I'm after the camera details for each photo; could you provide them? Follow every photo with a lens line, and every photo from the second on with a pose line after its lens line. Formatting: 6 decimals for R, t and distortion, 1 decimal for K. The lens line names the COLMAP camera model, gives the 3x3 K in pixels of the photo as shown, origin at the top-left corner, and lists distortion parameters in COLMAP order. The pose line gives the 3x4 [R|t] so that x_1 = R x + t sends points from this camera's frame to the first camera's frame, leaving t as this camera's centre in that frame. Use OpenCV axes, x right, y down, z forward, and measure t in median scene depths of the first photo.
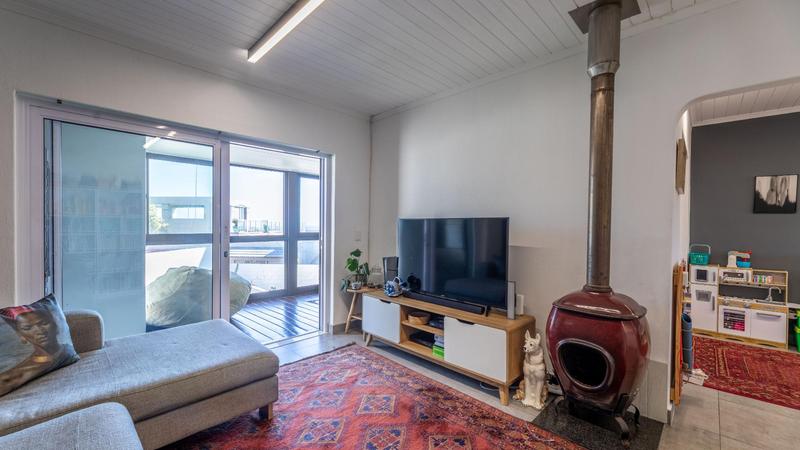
lens RADIAL K [[330.3, 0, 401.8], [0, 330.3, 229.9], [0, 0, 1]] dist [-0.002809, 0.000340]
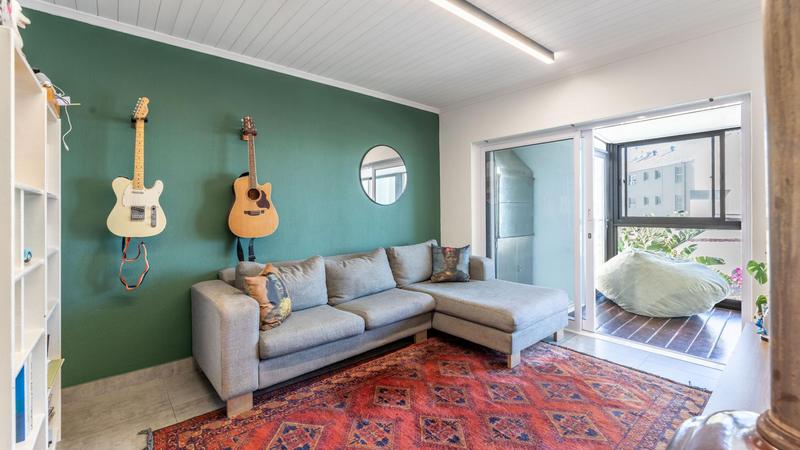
lens RADIAL K [[330.3, 0, 390.8], [0, 330.3, 208.7], [0, 0, 1]] dist [-0.002809, 0.000340]
pose [[-0.101865, -0.014971, -0.994686, 0.839800], [-0.007429, 0.999870, -0.014288, 0.011059], [0.994770, 0.005934, -0.101963, 0.679750]]
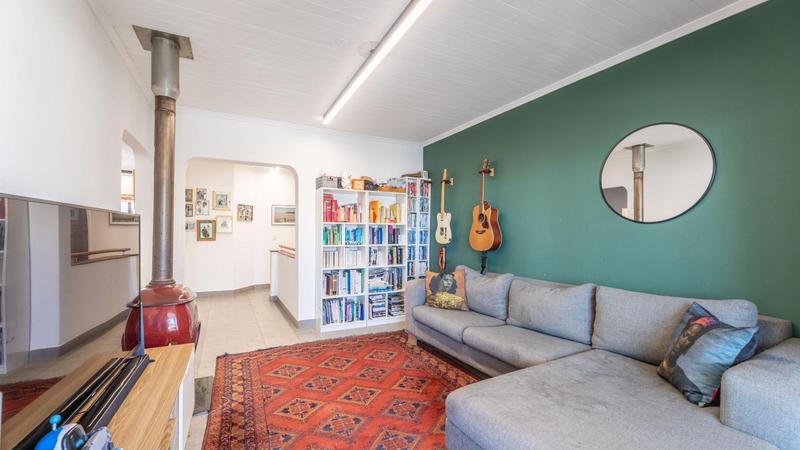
lens RADIAL K [[330.3, 0, 395.6], [0, 330.3, 227.7], [0, 0, 1]] dist [-0.002809, 0.000340]
pose [[-0.947374, -0.006951, 0.320055, -0.504765], [-0.004868, 0.999961, 0.007308, -0.018603], [-0.320093, 0.005365, -0.947371, 1.766100]]
